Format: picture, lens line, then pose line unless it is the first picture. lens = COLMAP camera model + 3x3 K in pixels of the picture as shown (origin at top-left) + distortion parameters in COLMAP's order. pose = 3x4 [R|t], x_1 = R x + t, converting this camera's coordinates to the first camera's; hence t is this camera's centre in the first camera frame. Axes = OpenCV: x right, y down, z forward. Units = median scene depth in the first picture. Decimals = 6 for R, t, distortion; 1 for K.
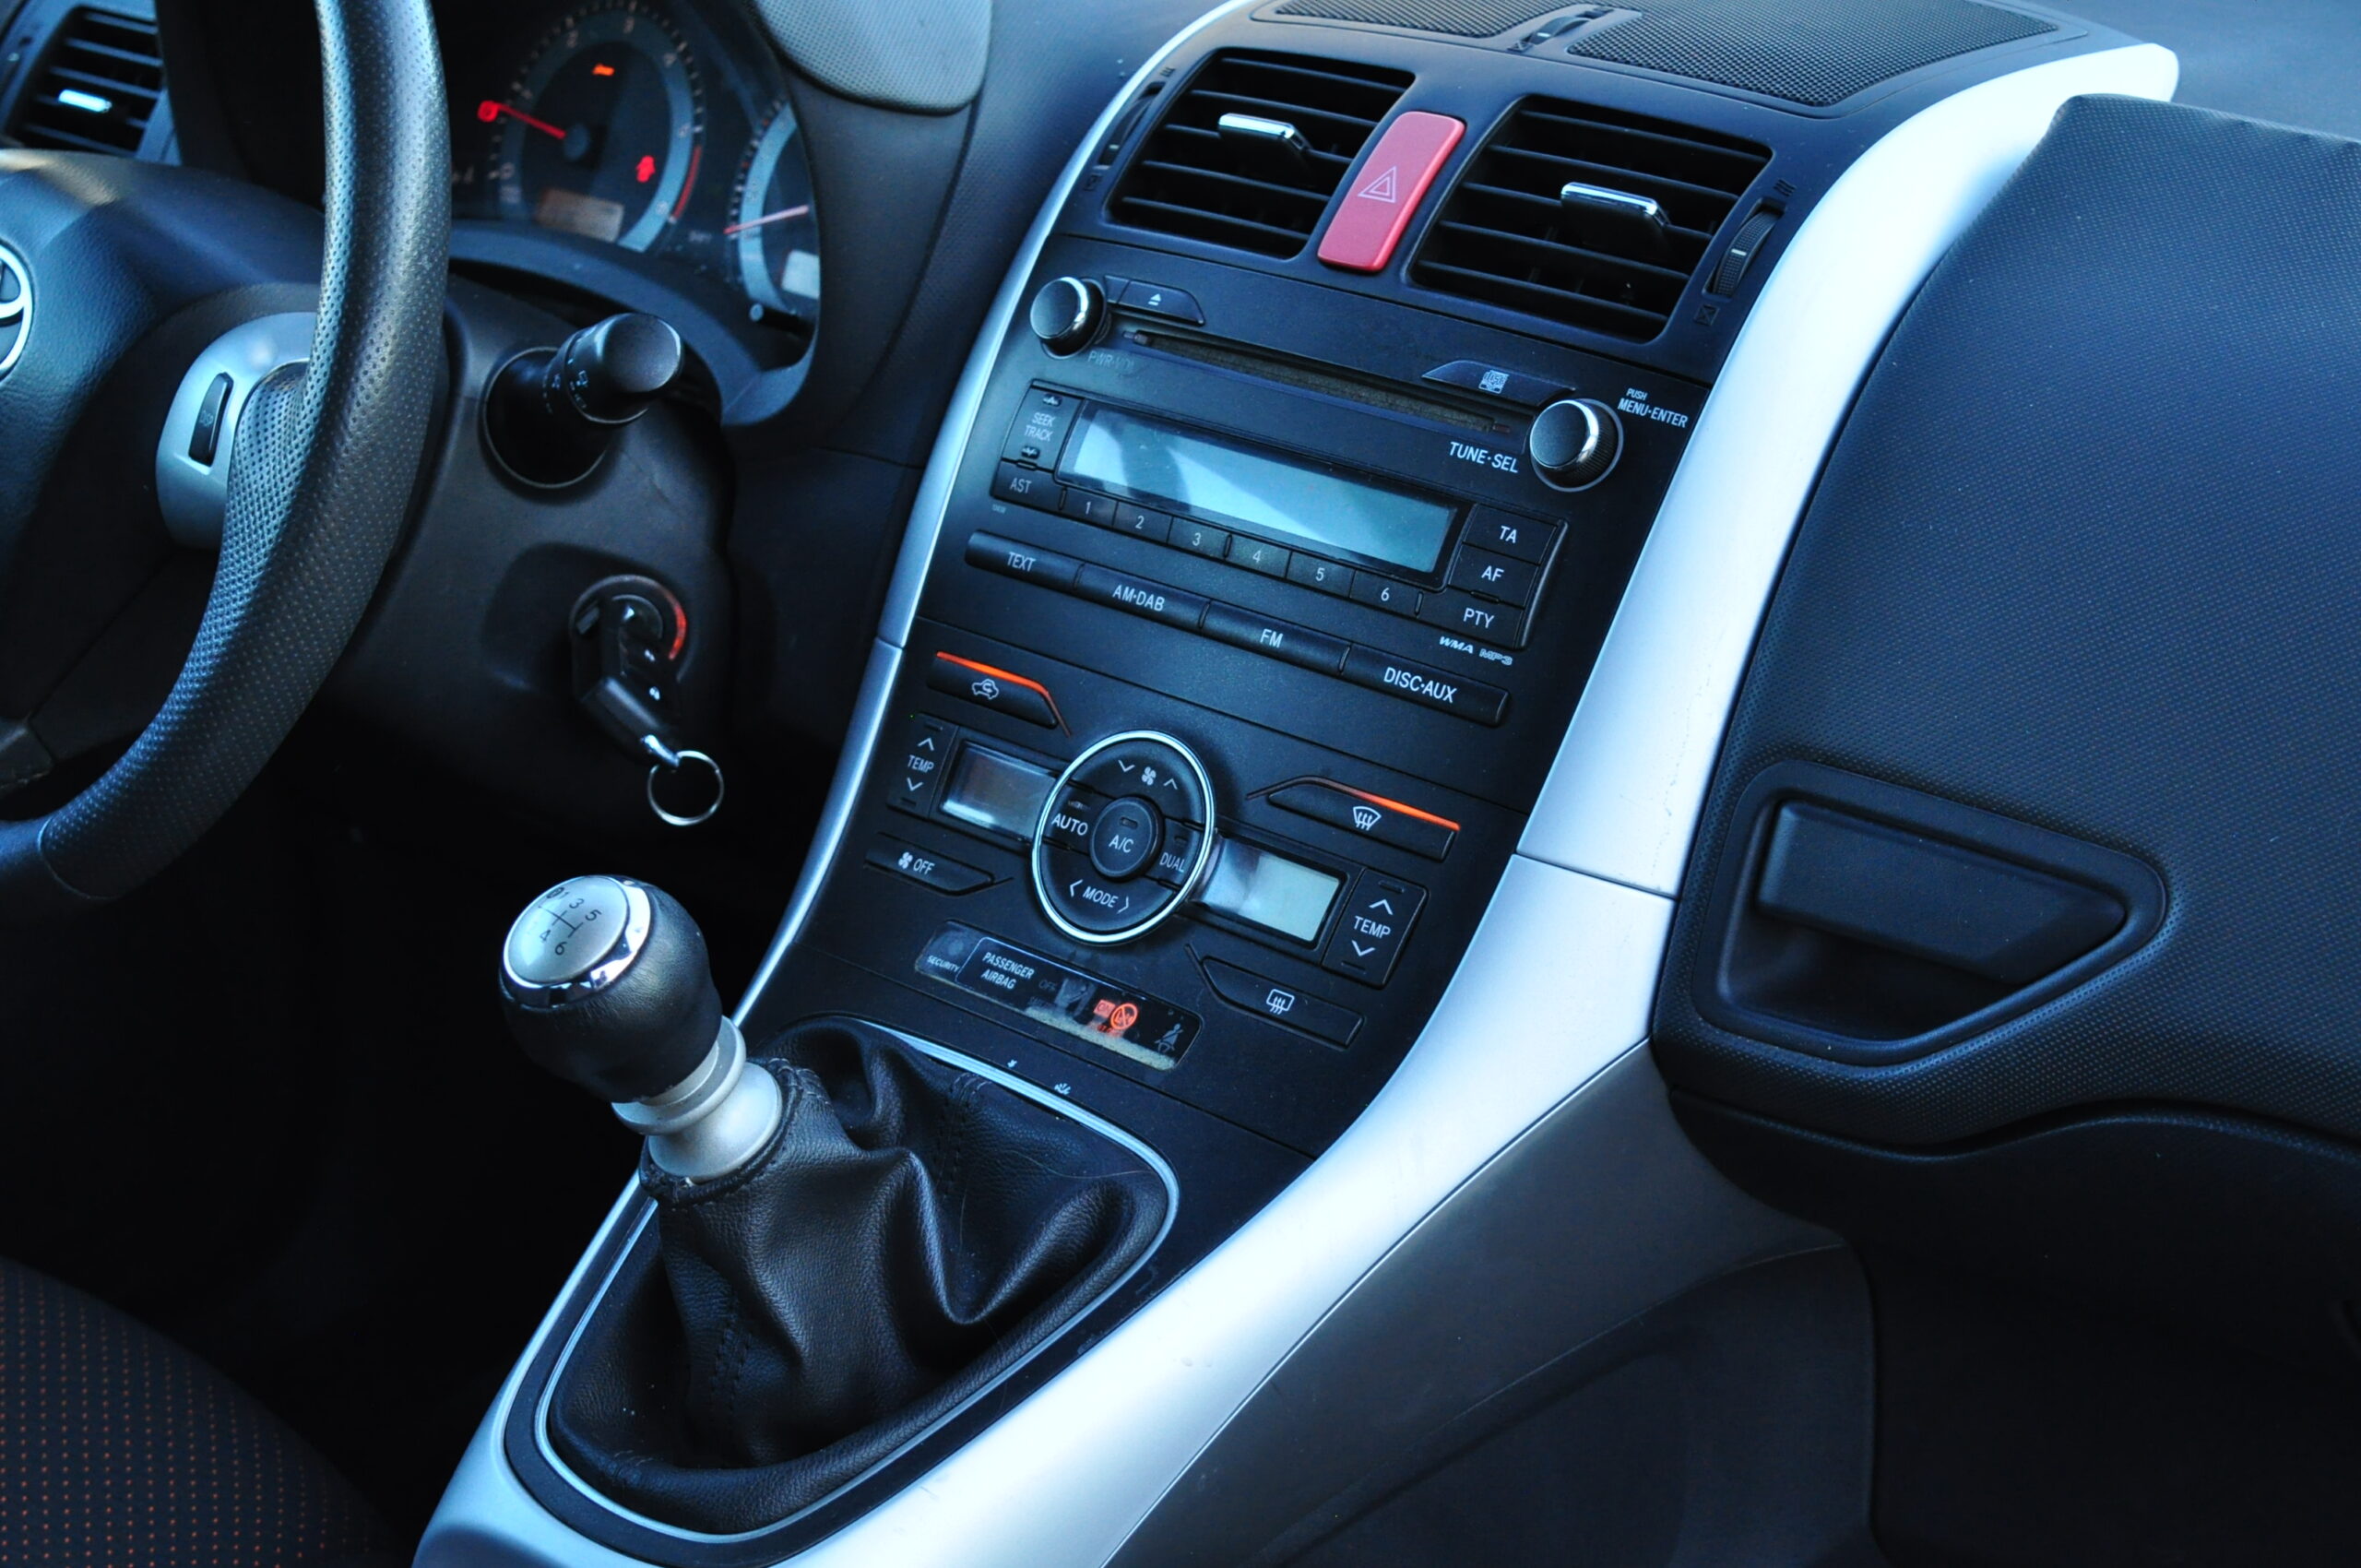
lens RADIAL K [[4042.3, 0, 1176.5], [0, 4042.3, 786.6], [0, 0, 1]] dist [0.017224, 0.000000]
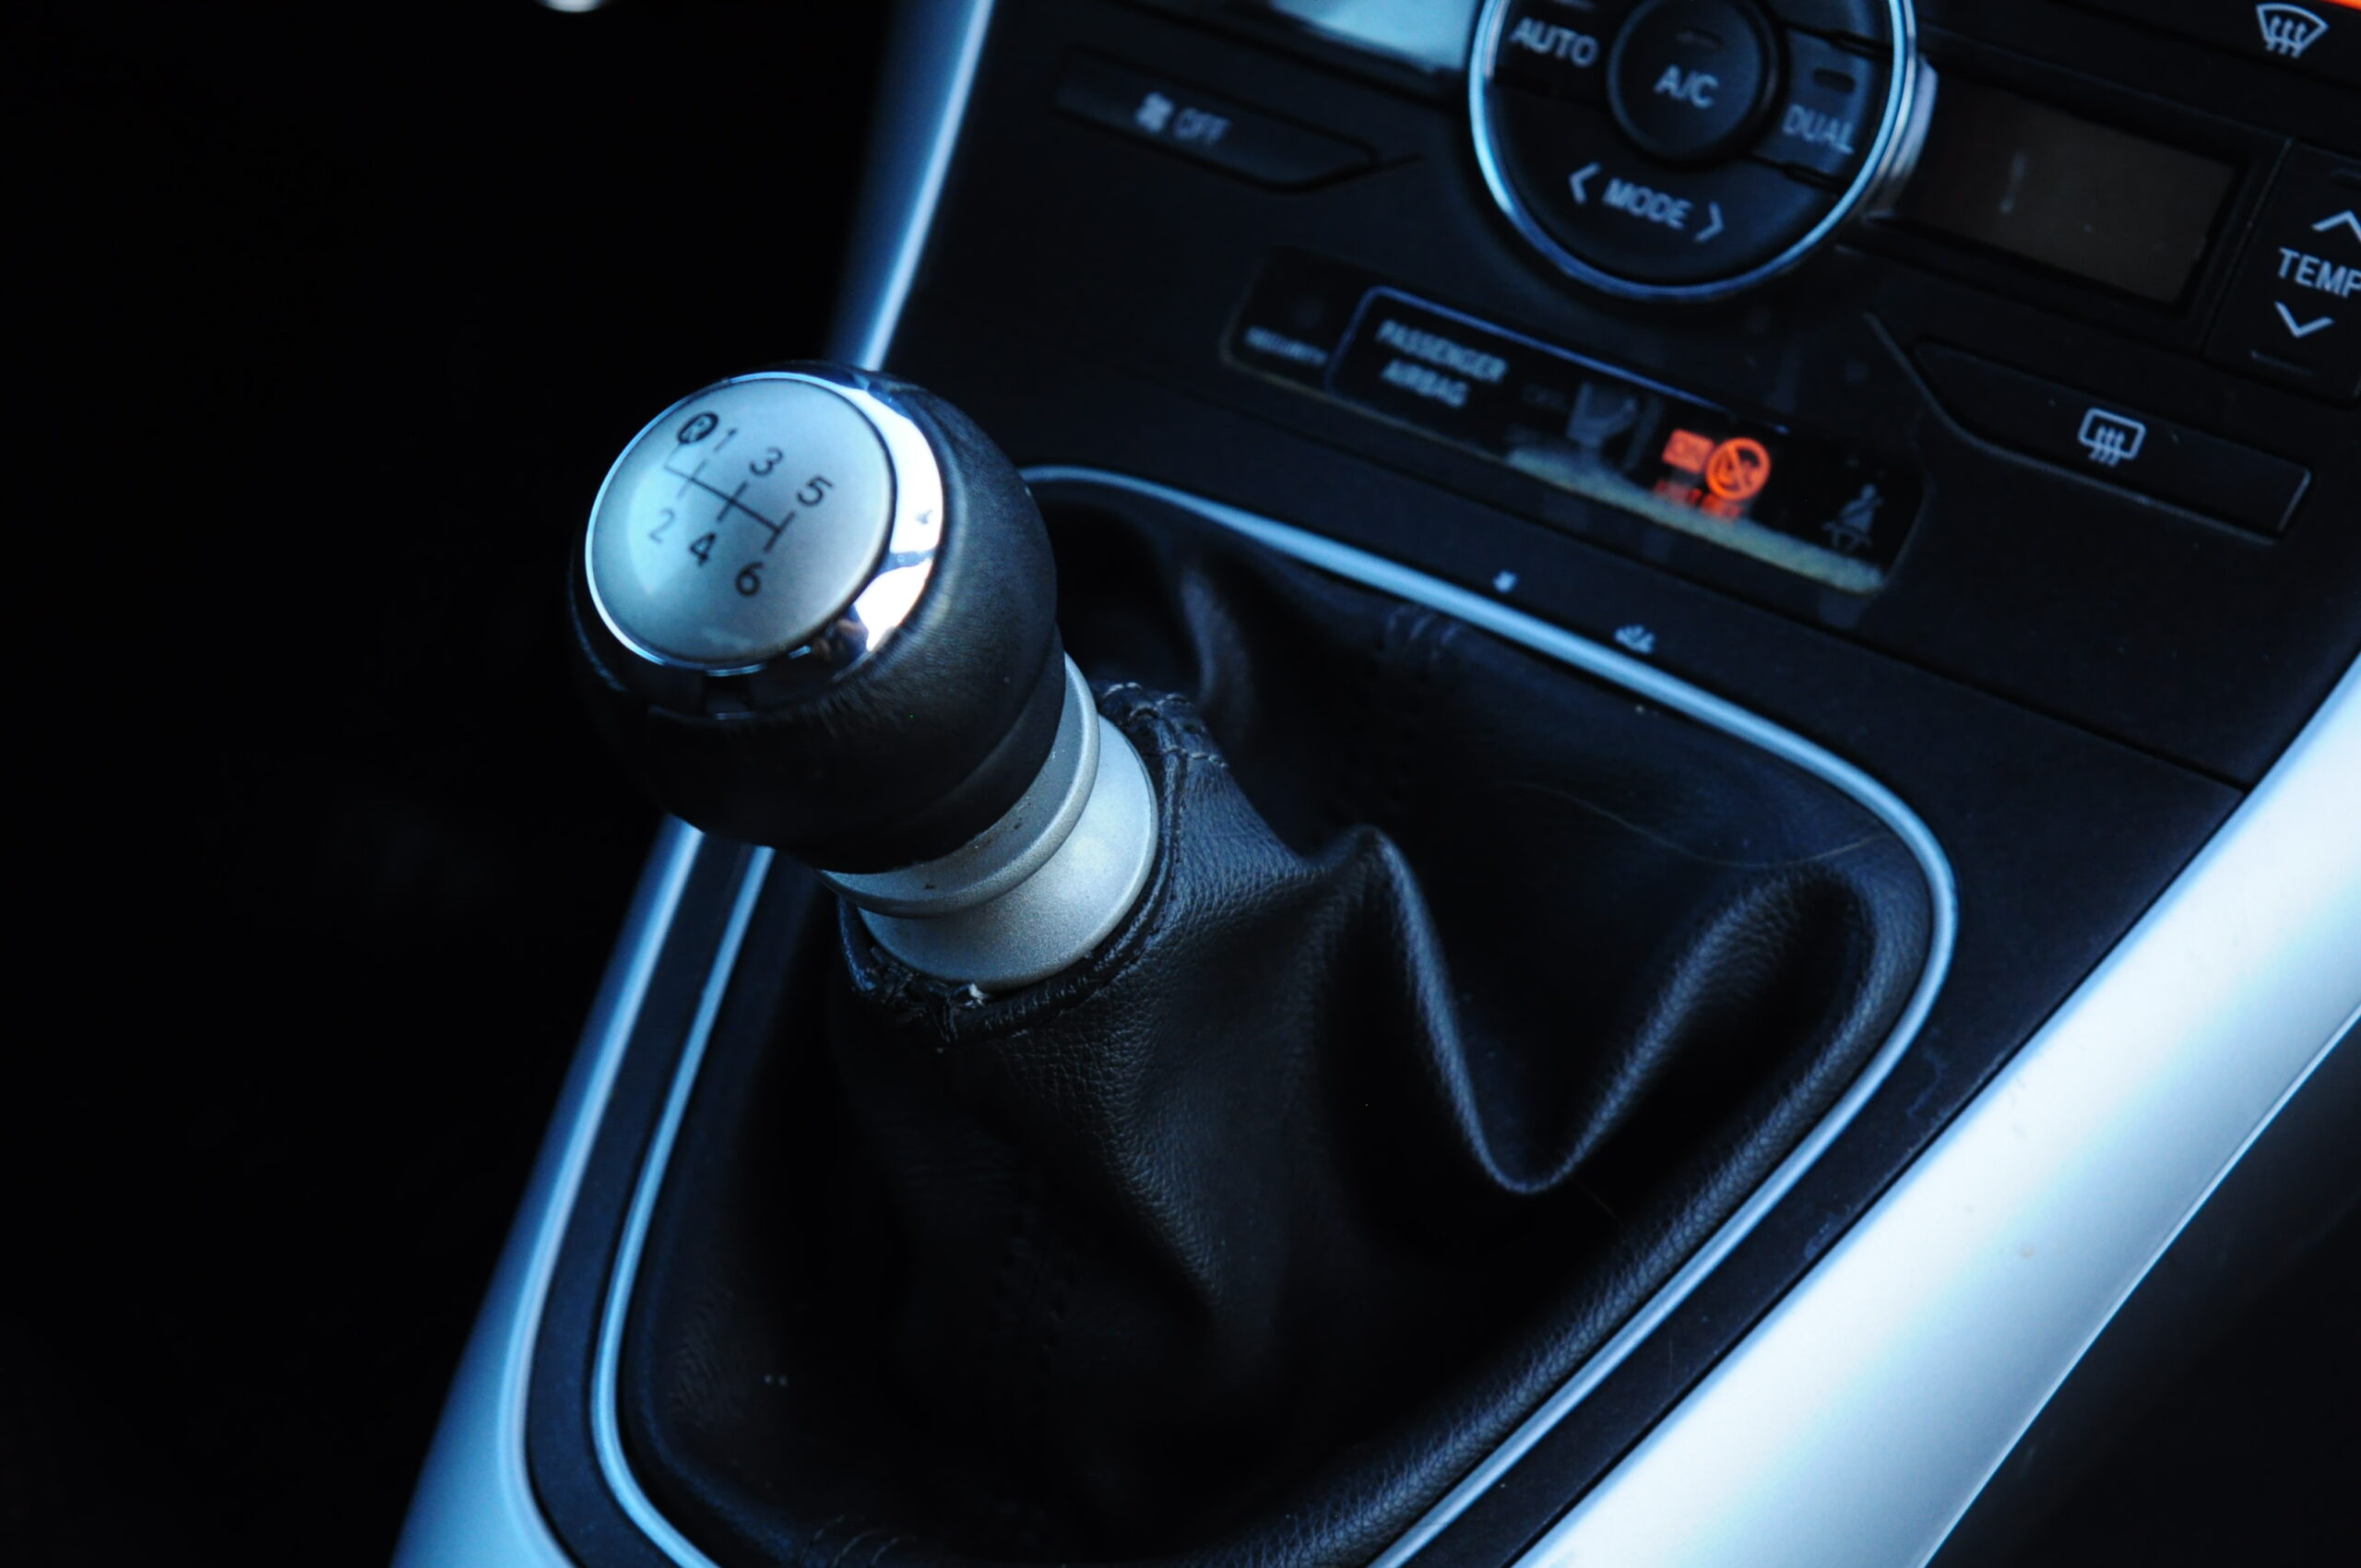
lens RADIAL K [[5321.6, 0, 1181.8], [0, 5321.6, 784.0], [0, 0, 1]] dist [0.085848, 0.000000]
pose [[0.988508, -0.083153, 0.126246, -0.159024], [0.048273, 0.965032, 0.257648, -0.071138], [-0.143255, -0.248593, 0.957956, 0.403884]]
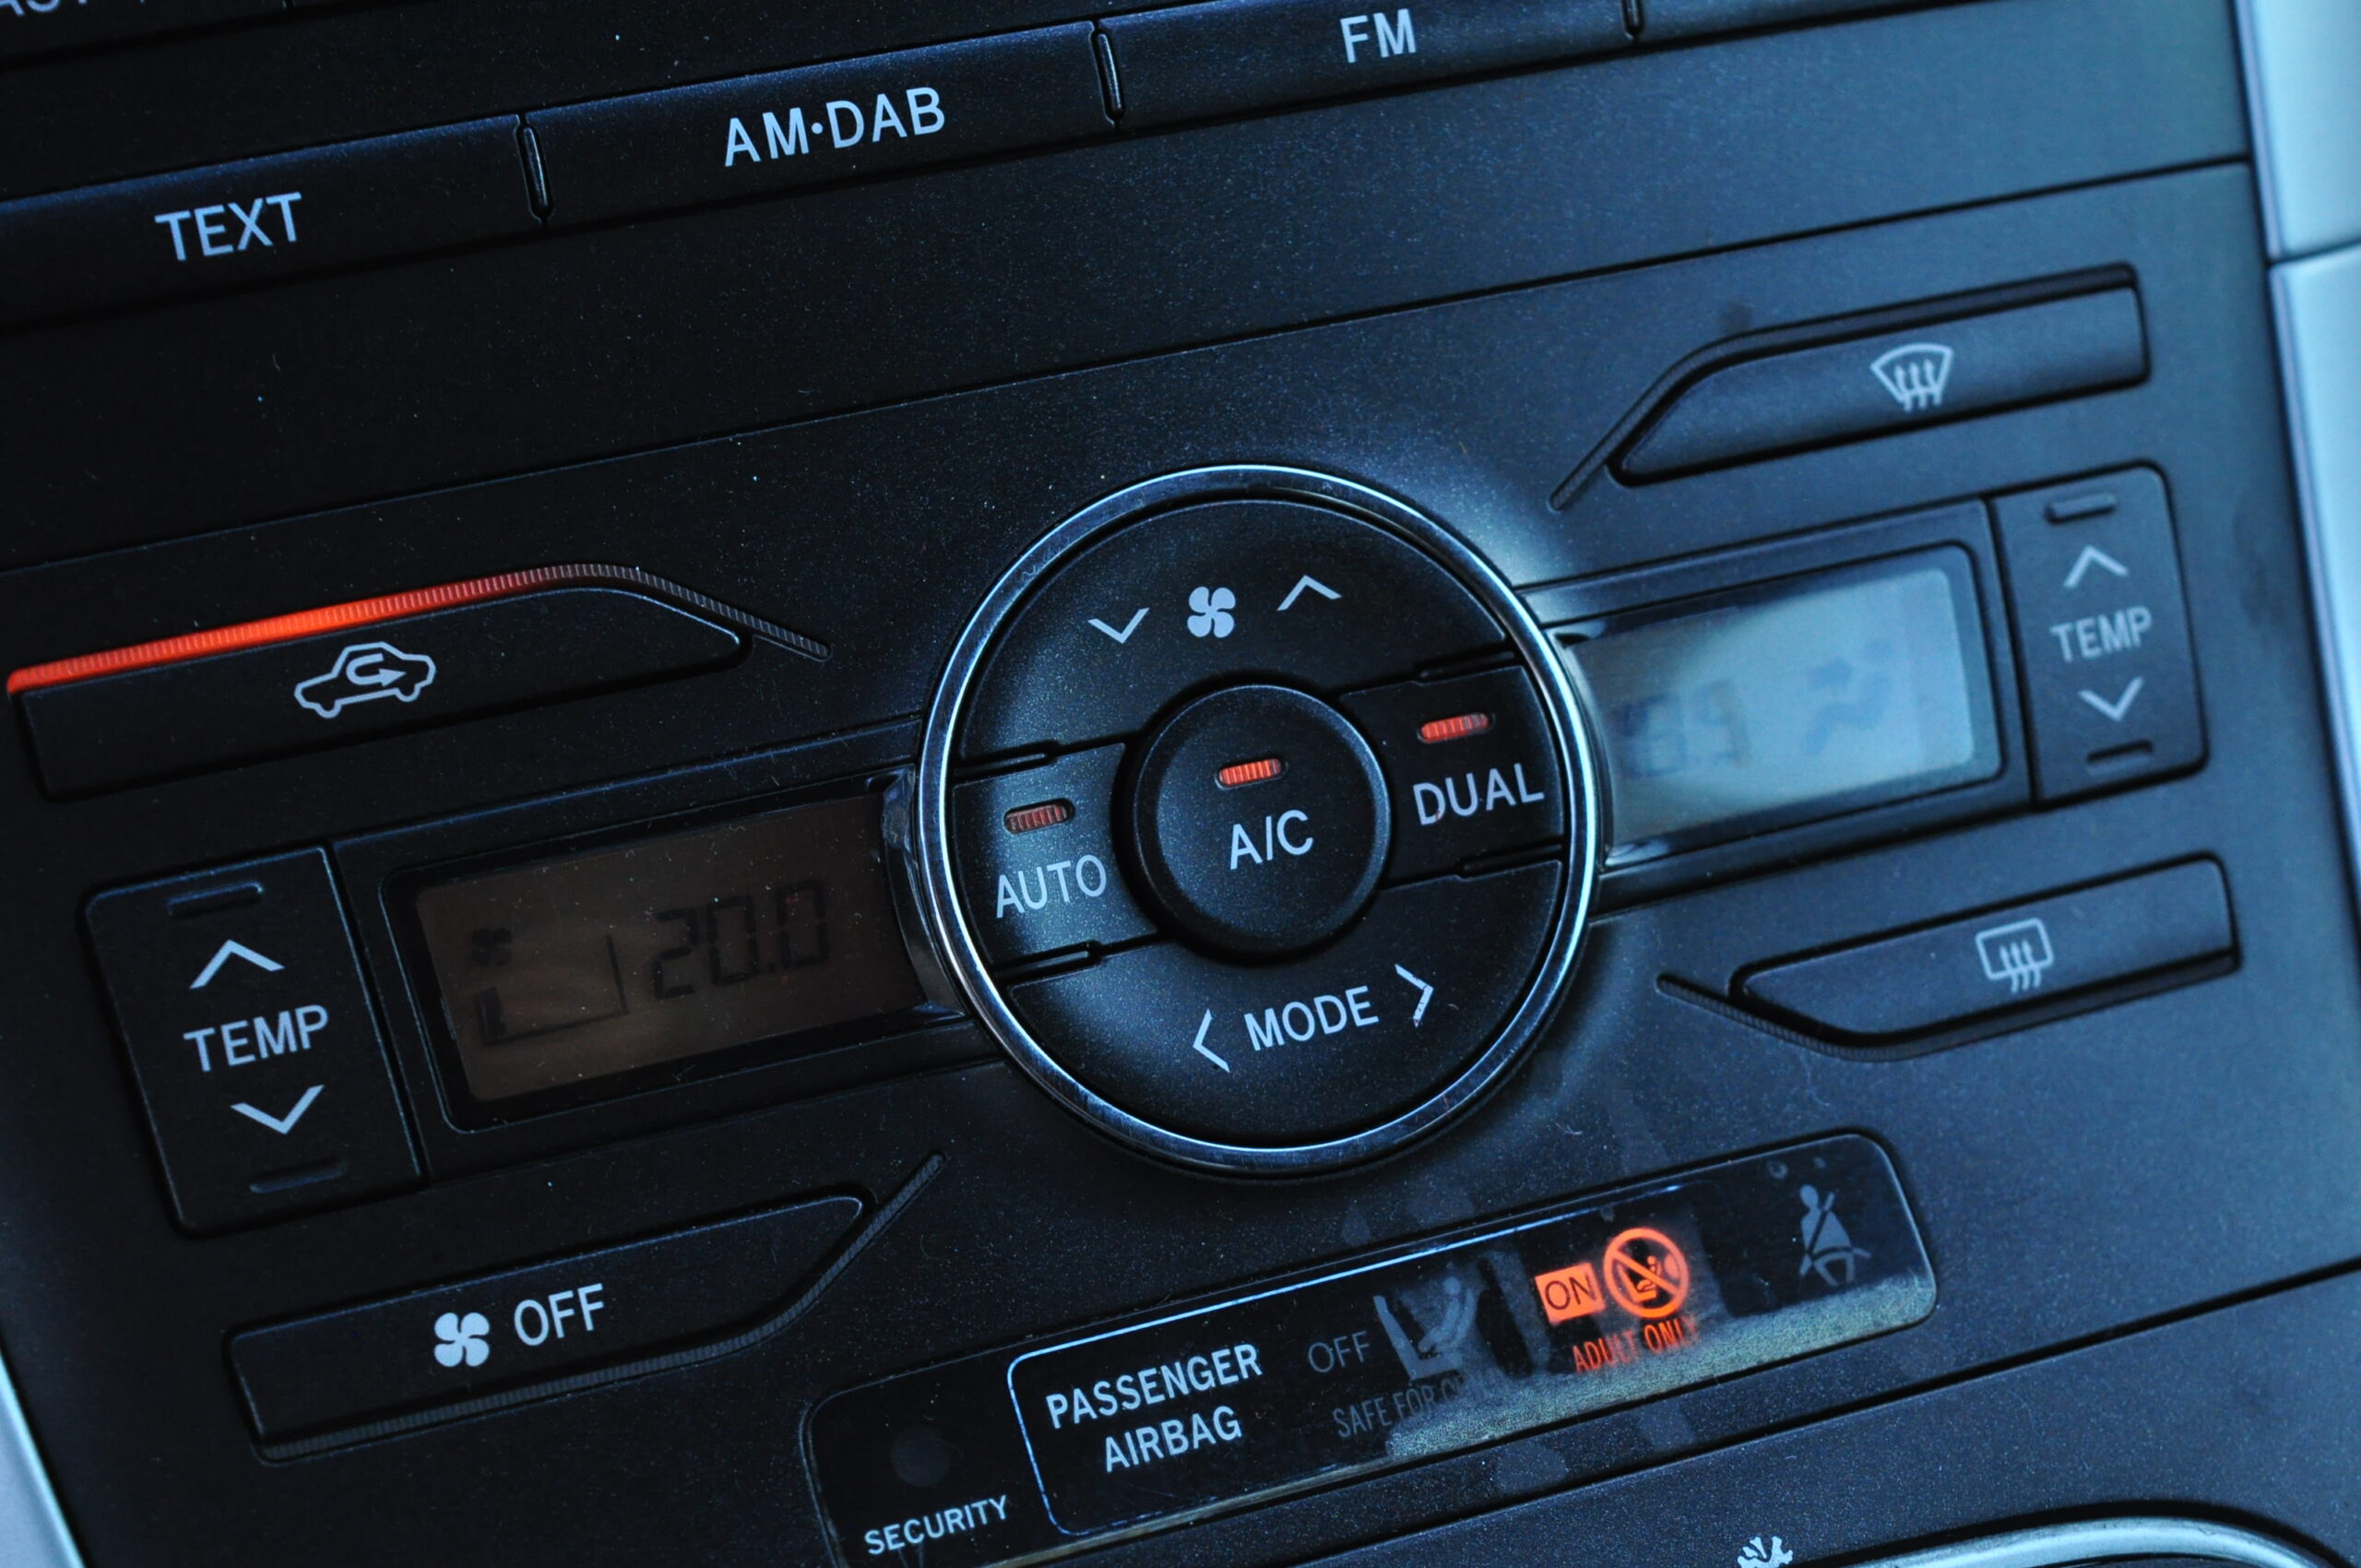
lens RADIAL K [[4392.3, 0, 1173.0], [0, 4392.3, 767.2], [0, 0, 1]] dist [-0.000511, 0.000000]
pose [[0.432821, -0.451432, 0.780304, -0.283617], [0.359256, 0.880253, 0.309983, -0.100169], [-0.826802, 0.146162, 0.543172, 0.836197]]
